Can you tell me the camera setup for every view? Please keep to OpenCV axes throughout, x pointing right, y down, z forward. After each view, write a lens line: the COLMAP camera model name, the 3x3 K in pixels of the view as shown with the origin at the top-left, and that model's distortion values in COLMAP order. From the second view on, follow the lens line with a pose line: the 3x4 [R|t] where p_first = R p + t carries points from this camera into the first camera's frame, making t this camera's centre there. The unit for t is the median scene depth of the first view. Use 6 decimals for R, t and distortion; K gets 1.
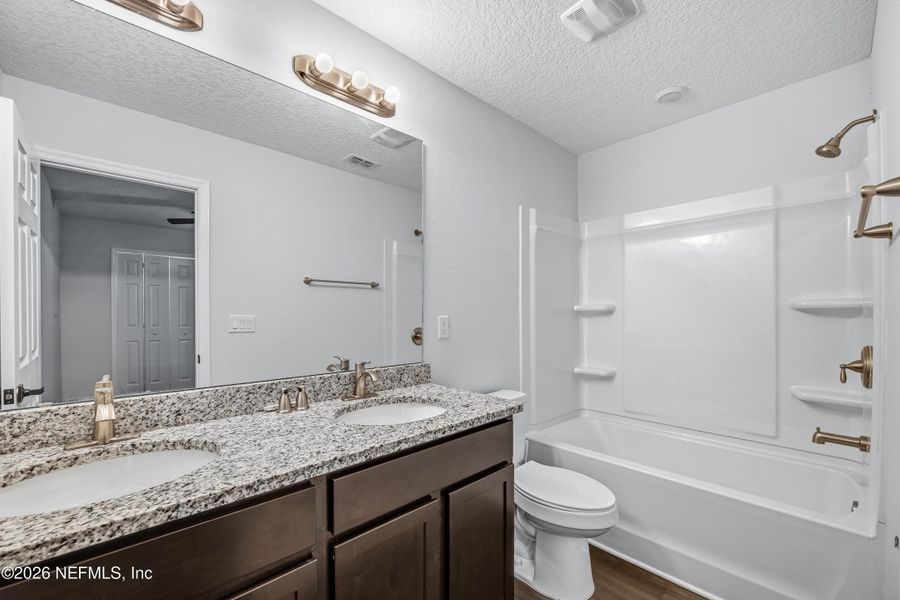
lens RADIAL K [[368.8, 0, 447.7], [0, 368.8, 310.2], [0, 0, 1]] dist [-0.011983, 0.000306]
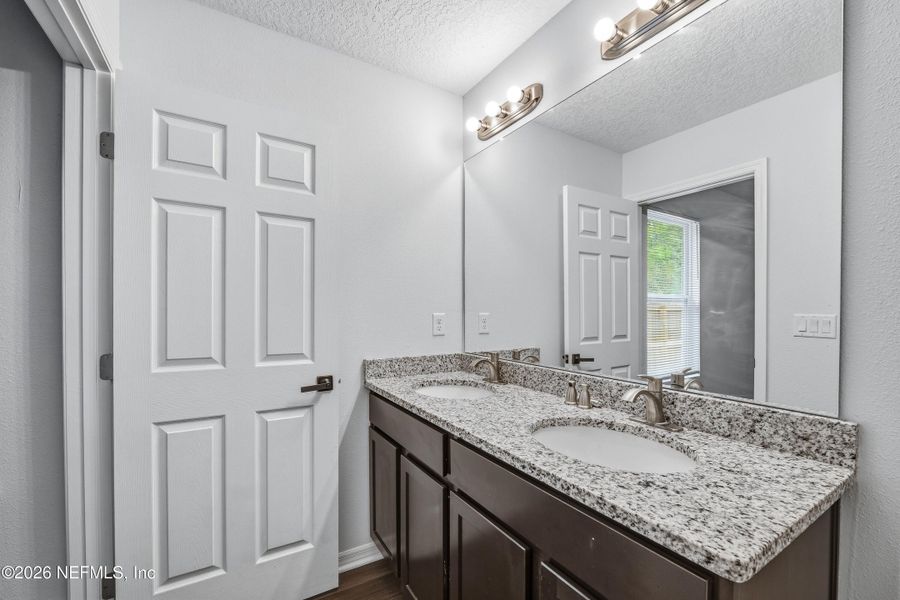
lens RADIAL K [[368.8, 0, 447.7], [0, 368.8, 310.2], [0, 0, 1]] dist [-0.011983, 0.000306]
pose [[-0.202058, -0.000633, -0.979373, 0.723276], [0.003002, 0.999995, -0.001266, 0.010155], [0.979369, -0.003196, -0.202055, 0.949564]]
